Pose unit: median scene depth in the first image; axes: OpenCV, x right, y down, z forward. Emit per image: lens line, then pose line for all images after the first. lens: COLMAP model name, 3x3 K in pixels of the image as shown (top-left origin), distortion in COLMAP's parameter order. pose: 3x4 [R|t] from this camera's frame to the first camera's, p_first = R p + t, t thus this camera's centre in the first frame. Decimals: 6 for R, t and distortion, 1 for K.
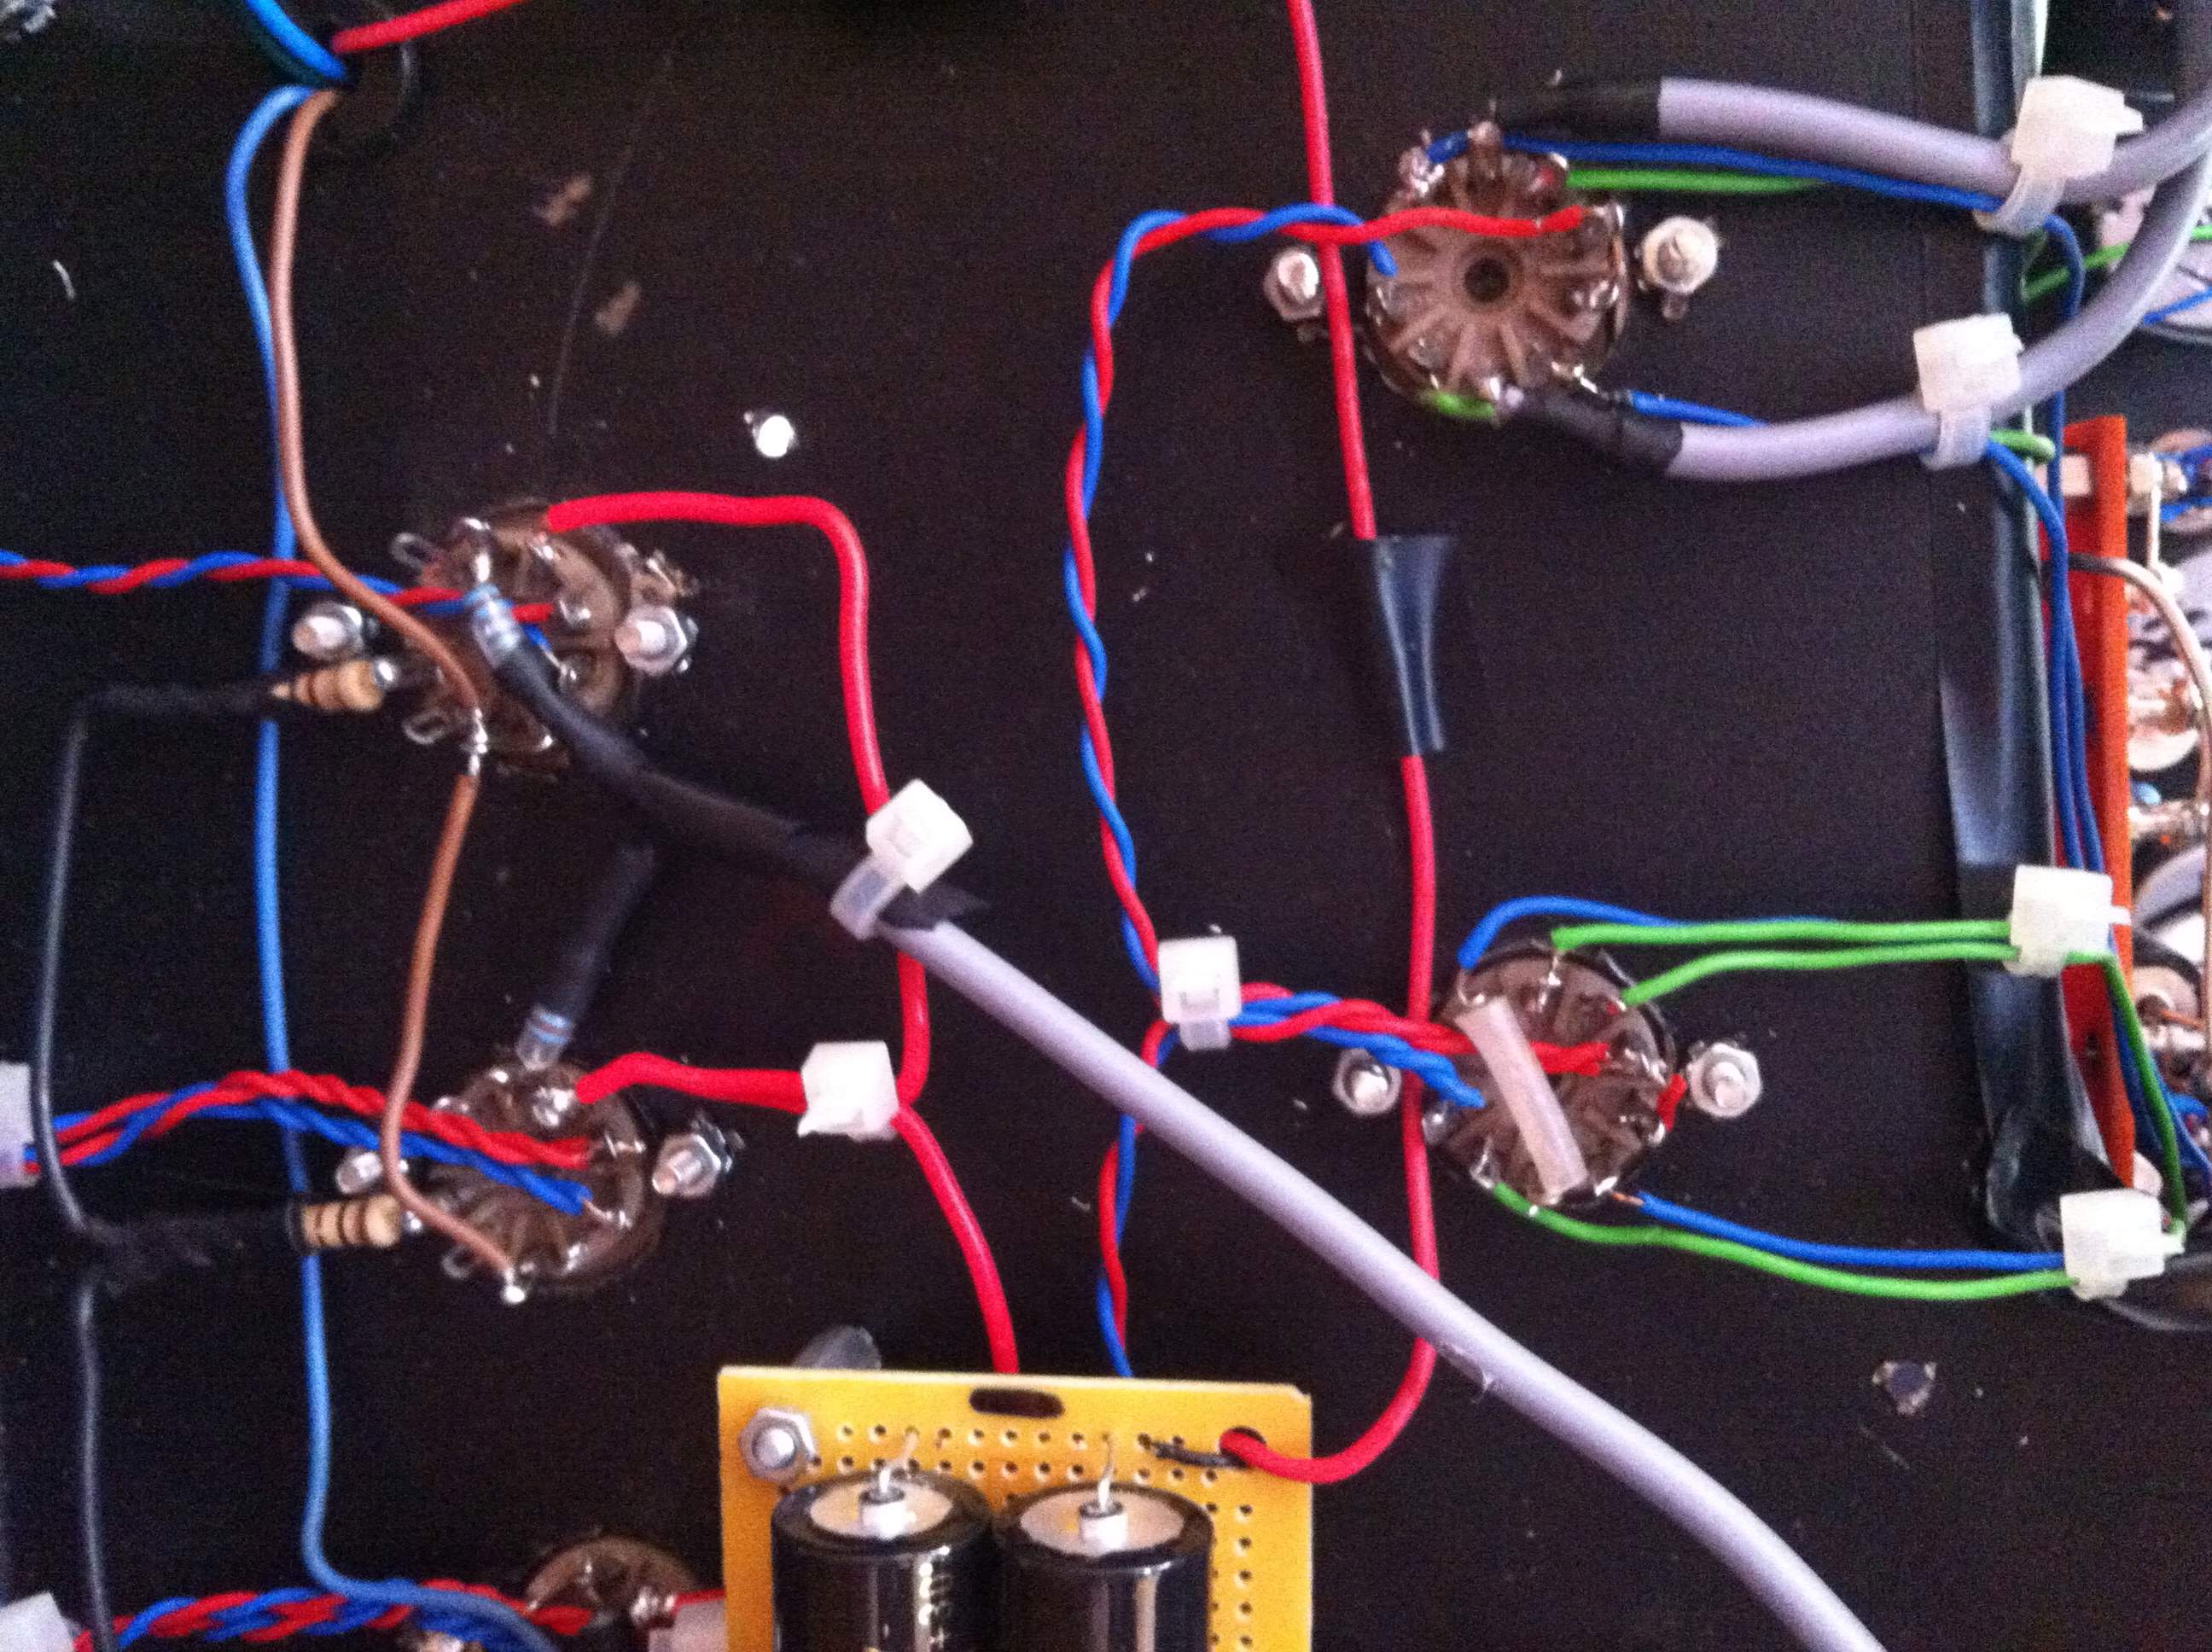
lens RADIAL K [[2247.1, 0, 1161.6], [0, 2247.1, 824.8], [0, 0, 1]] dist [0.097234, -0.435493]
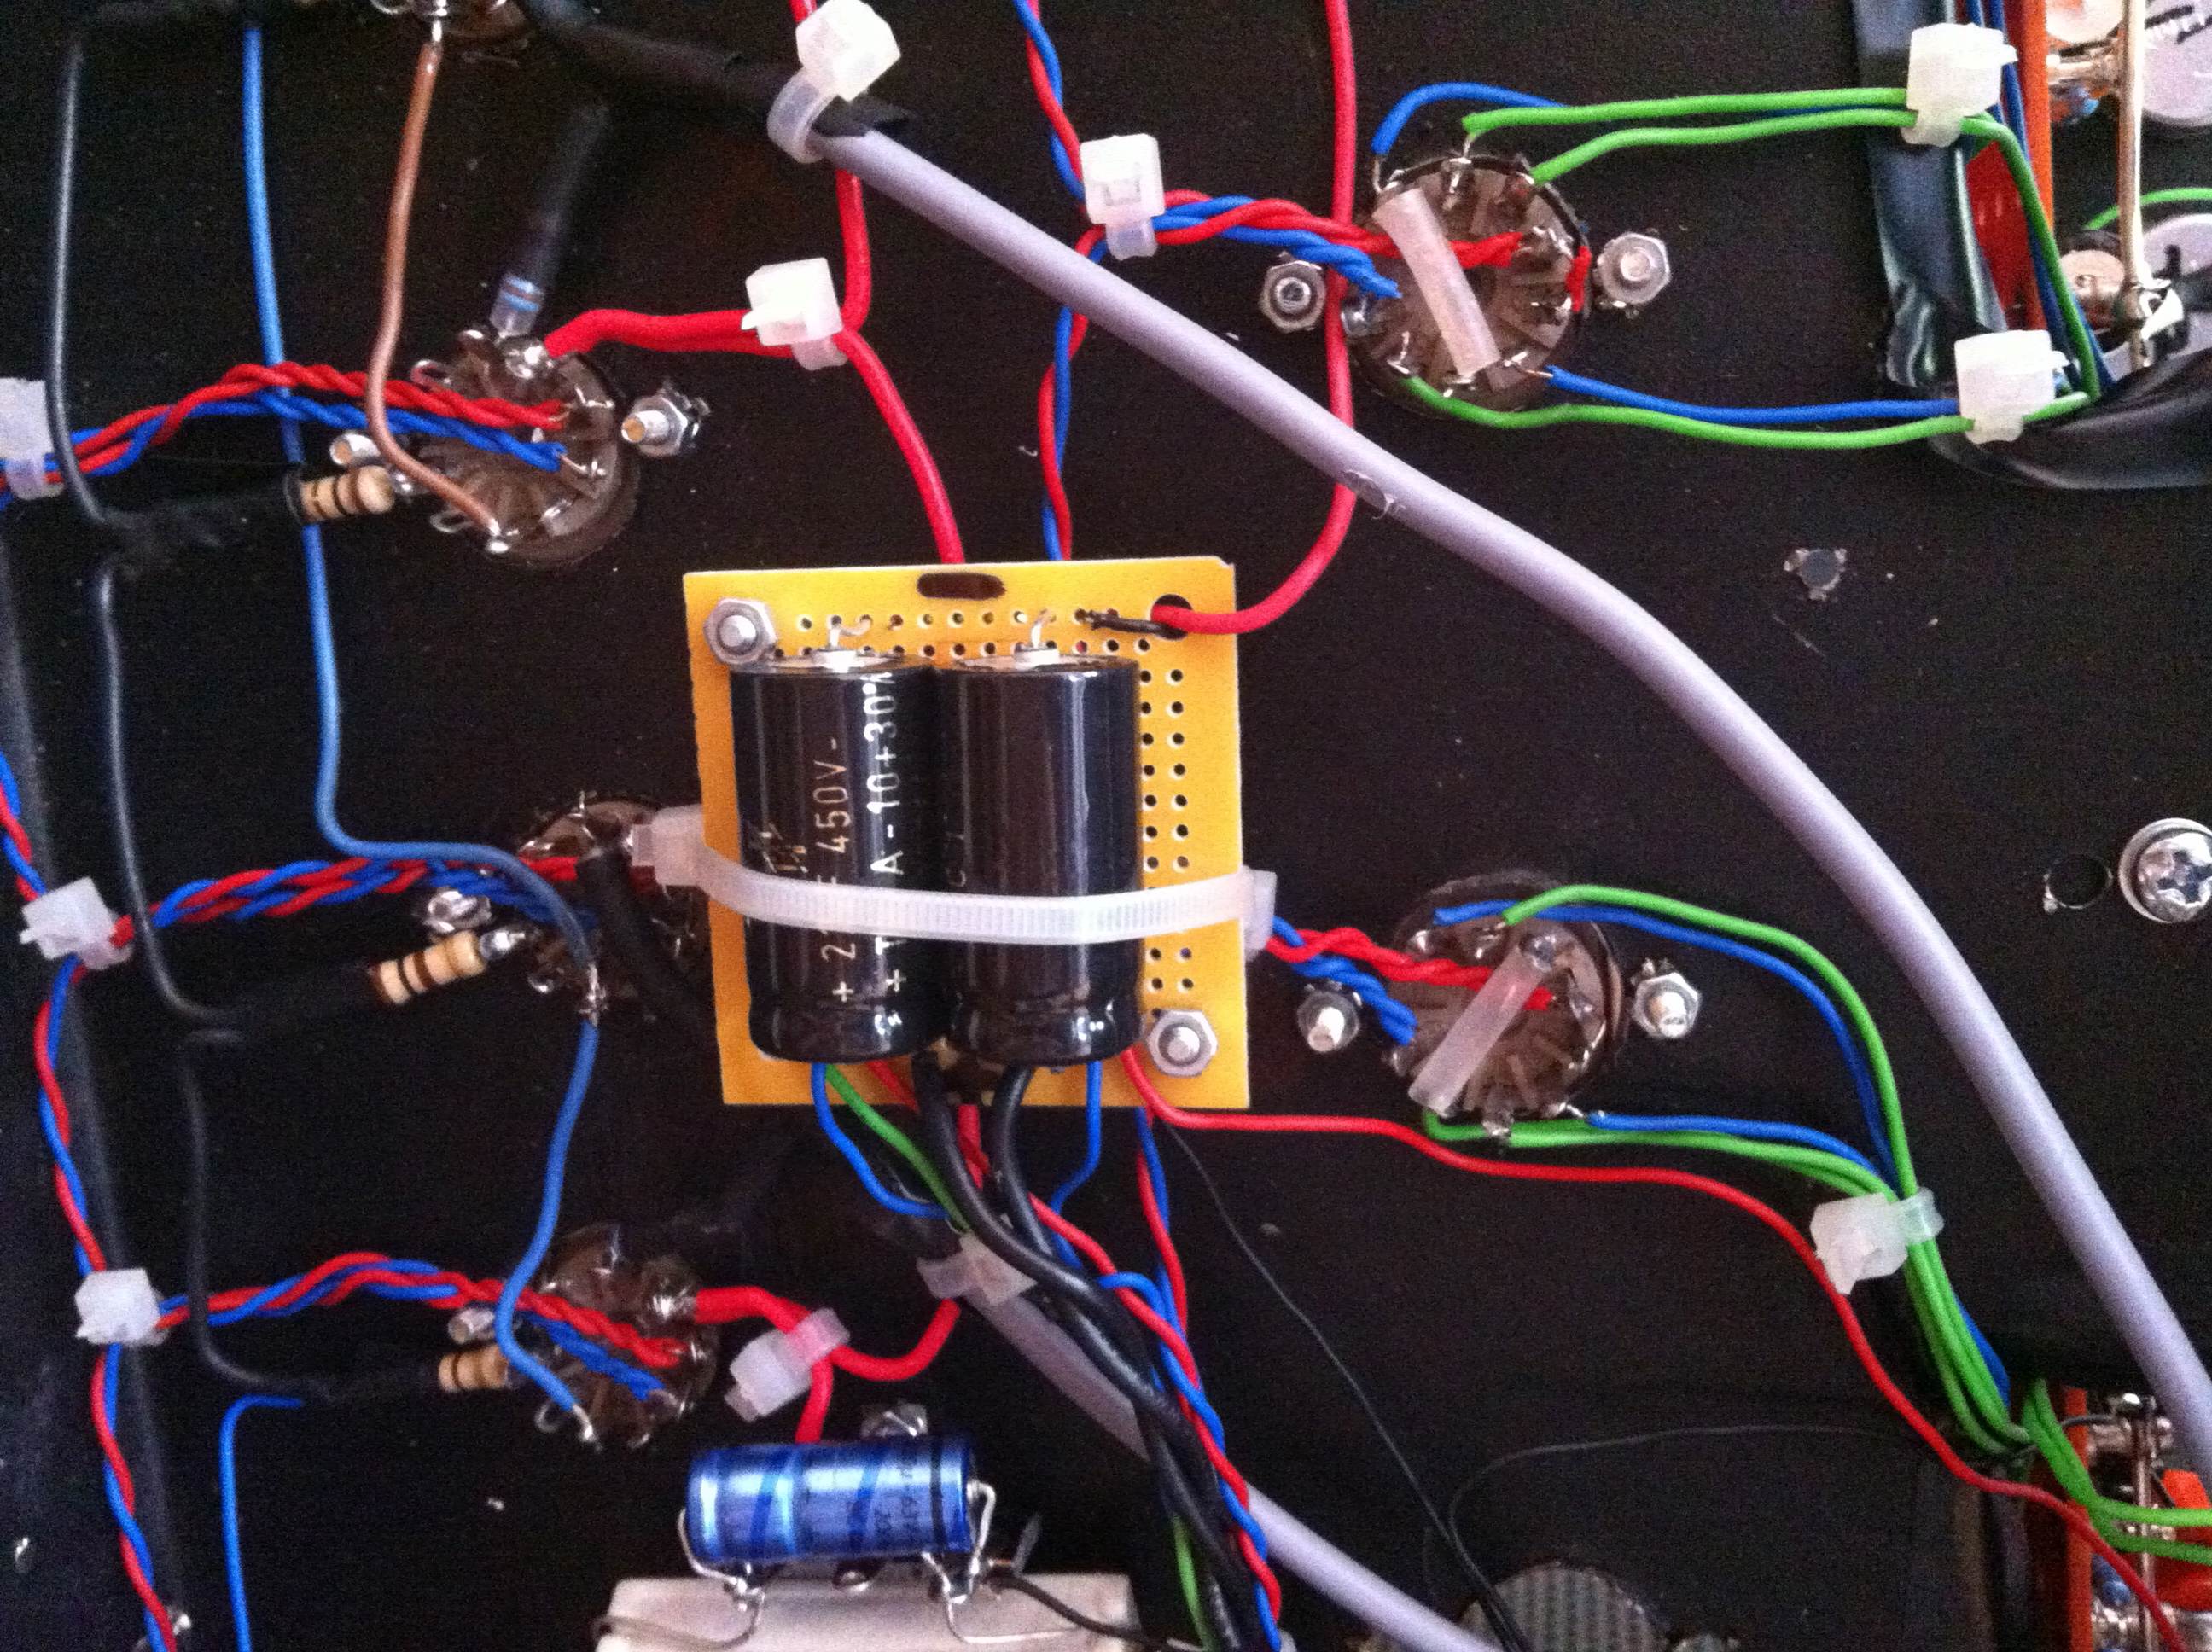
lens RADIAL K [[2265.6, 0, 1109.8], [0, 2265.6, 782.3], [0, 0, 1]] dist [0.102414, -0.492772]
pose [[0.998372, -0.023119, -0.052145, 0.058549], [0.027759, 0.995547, 0.090084, 0.248047], [0.049830, -0.091385, 0.994568, -0.070131]]
